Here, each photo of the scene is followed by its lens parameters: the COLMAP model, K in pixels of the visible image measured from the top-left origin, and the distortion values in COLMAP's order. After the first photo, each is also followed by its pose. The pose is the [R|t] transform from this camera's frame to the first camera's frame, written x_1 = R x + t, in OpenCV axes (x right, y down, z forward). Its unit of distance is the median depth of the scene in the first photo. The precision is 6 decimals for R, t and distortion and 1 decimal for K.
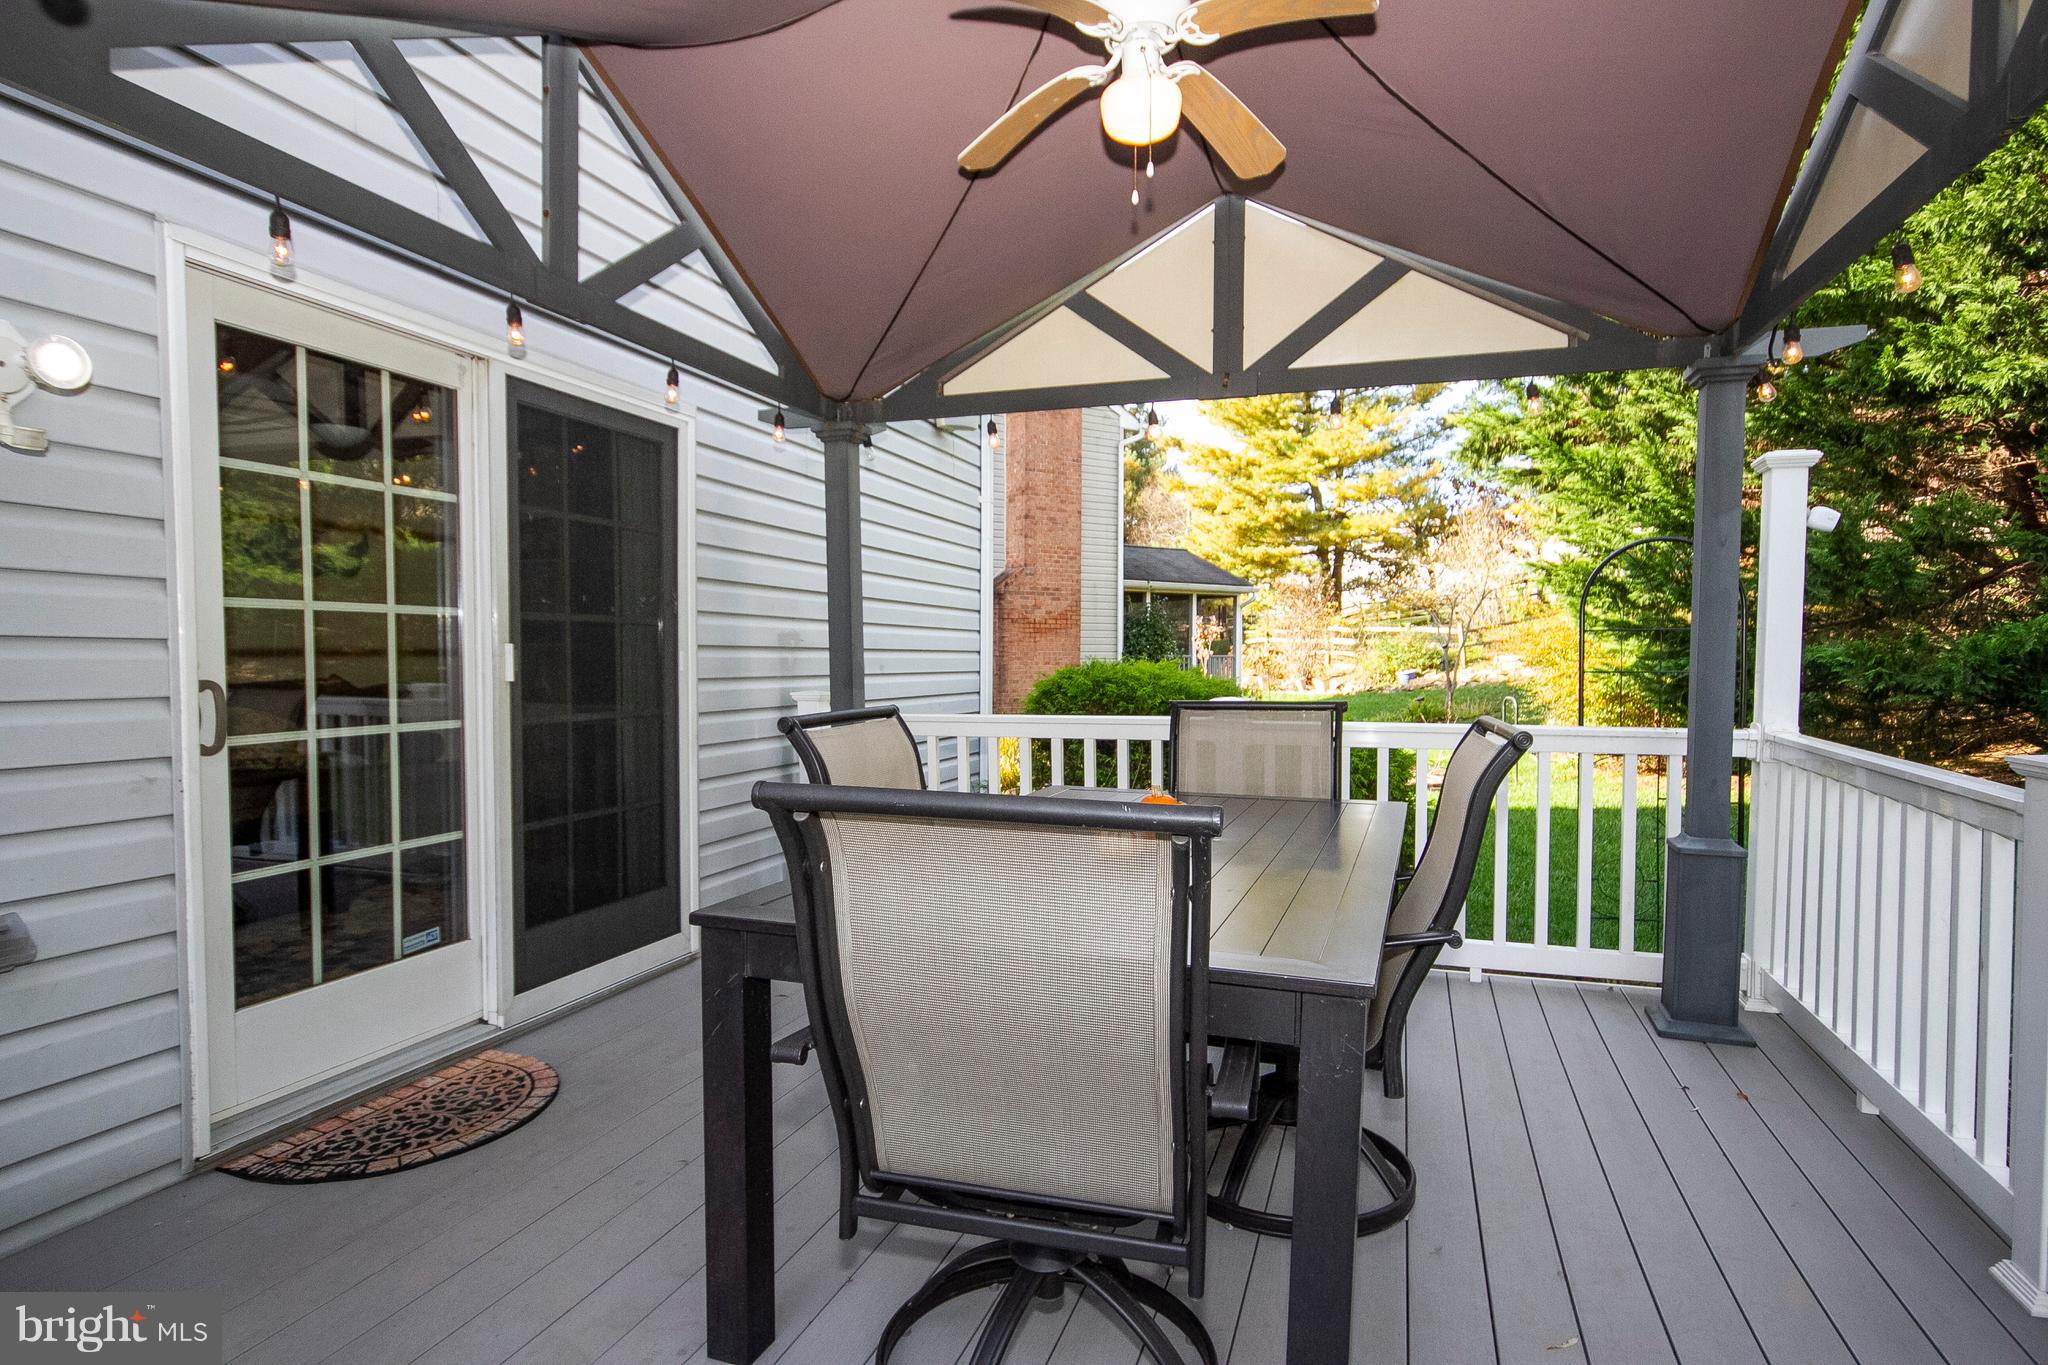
lens RADIAL K [[1086.1, 0, 1022.8], [0, 1086.1, 703.3], [0, 0, 1]] dist [-0.003149, -0.000191]
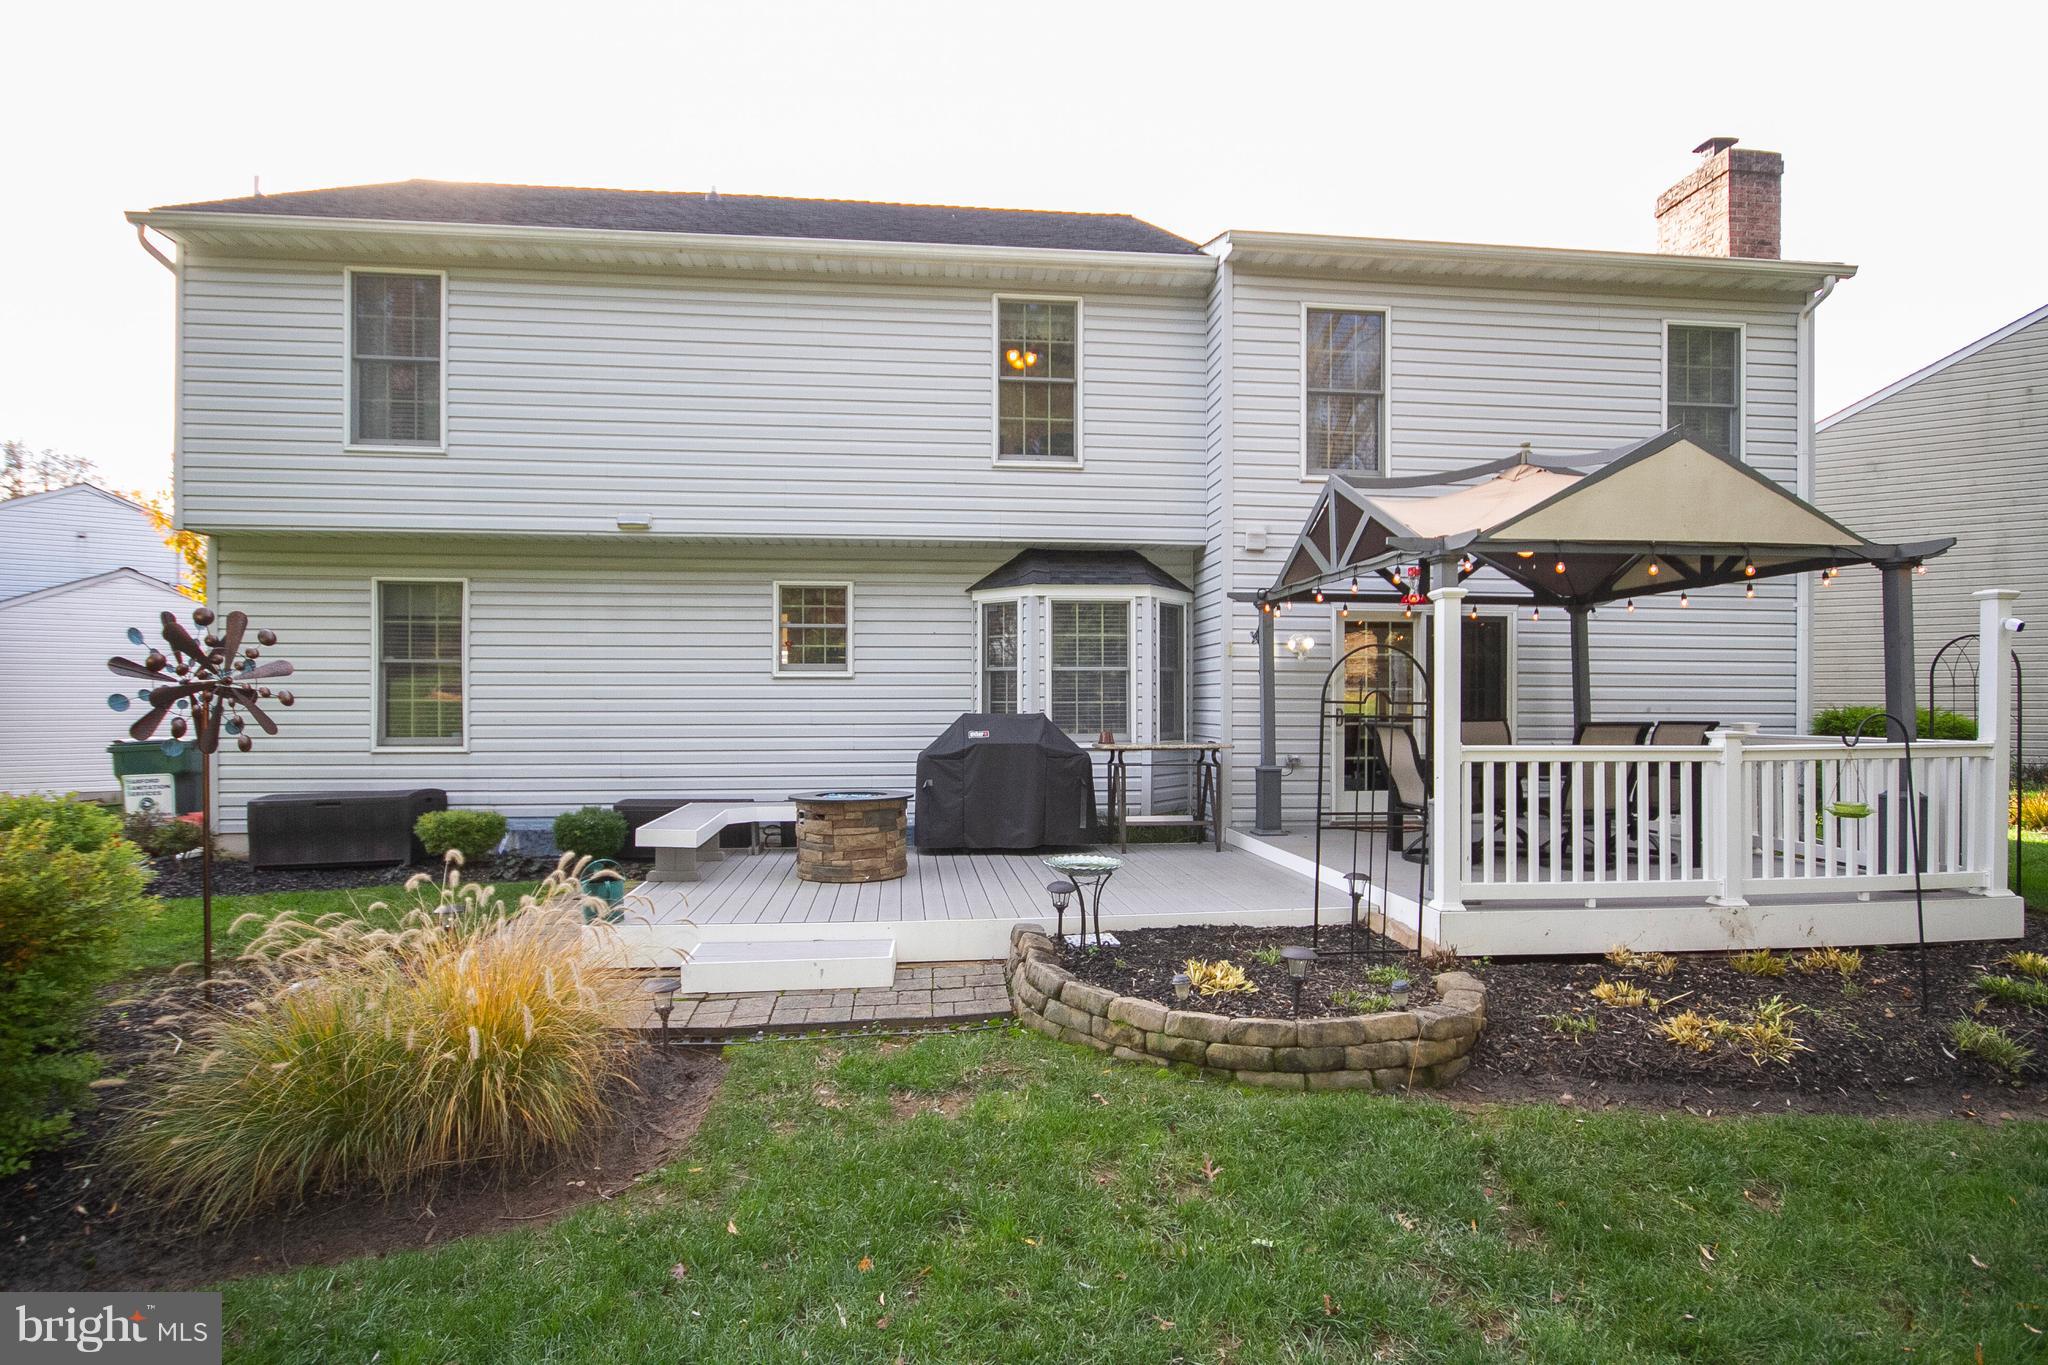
lens RADIAL K [[1043.7, 0, 1026.2], [0, 1043.7, 705.8], [0, 0, 1]] dist [0.002775, 0.000838]
pose [[0.427757, -0.006465, -0.903871, 0.622209], [-0.040605, 0.998828, -0.026360, 0.032136], [0.902981, 0.047977, 0.426993, -0.475412]]
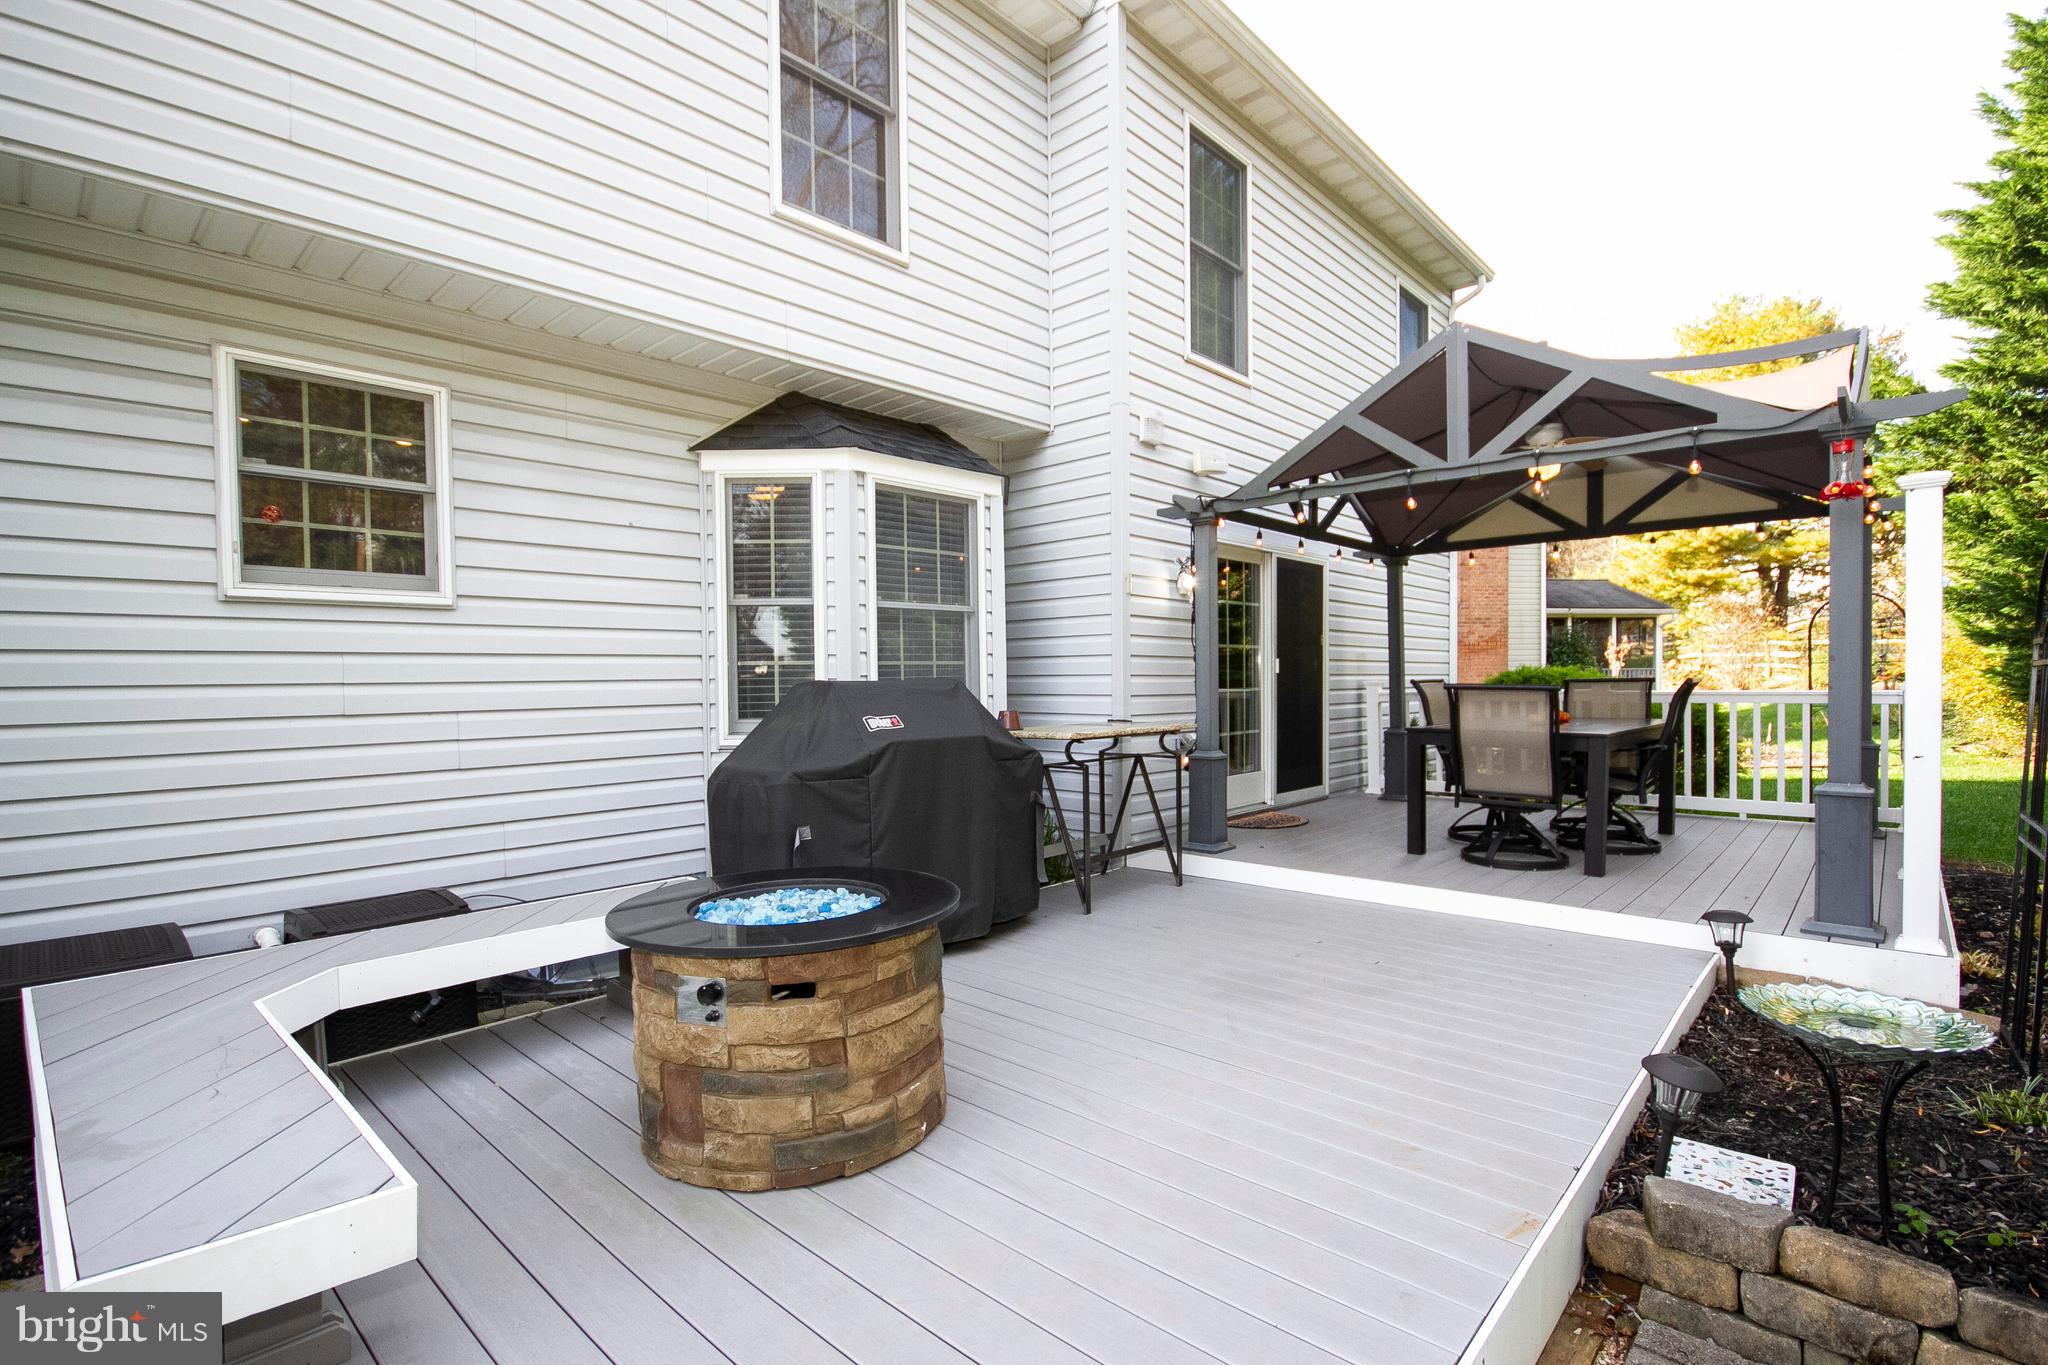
lens RADIAL K [[950.4, 0, 1021.3], [0, 950.4, 703.6], [0, 0, 1]] dist [-0.010418, 0.000933]
pose [[0.914455, -0.003453, -0.404674, -0.037225], [-0.003989, 0.999838, -0.017546, 0.033610], [0.404669, 0.017660, 0.914293, -0.470370]]
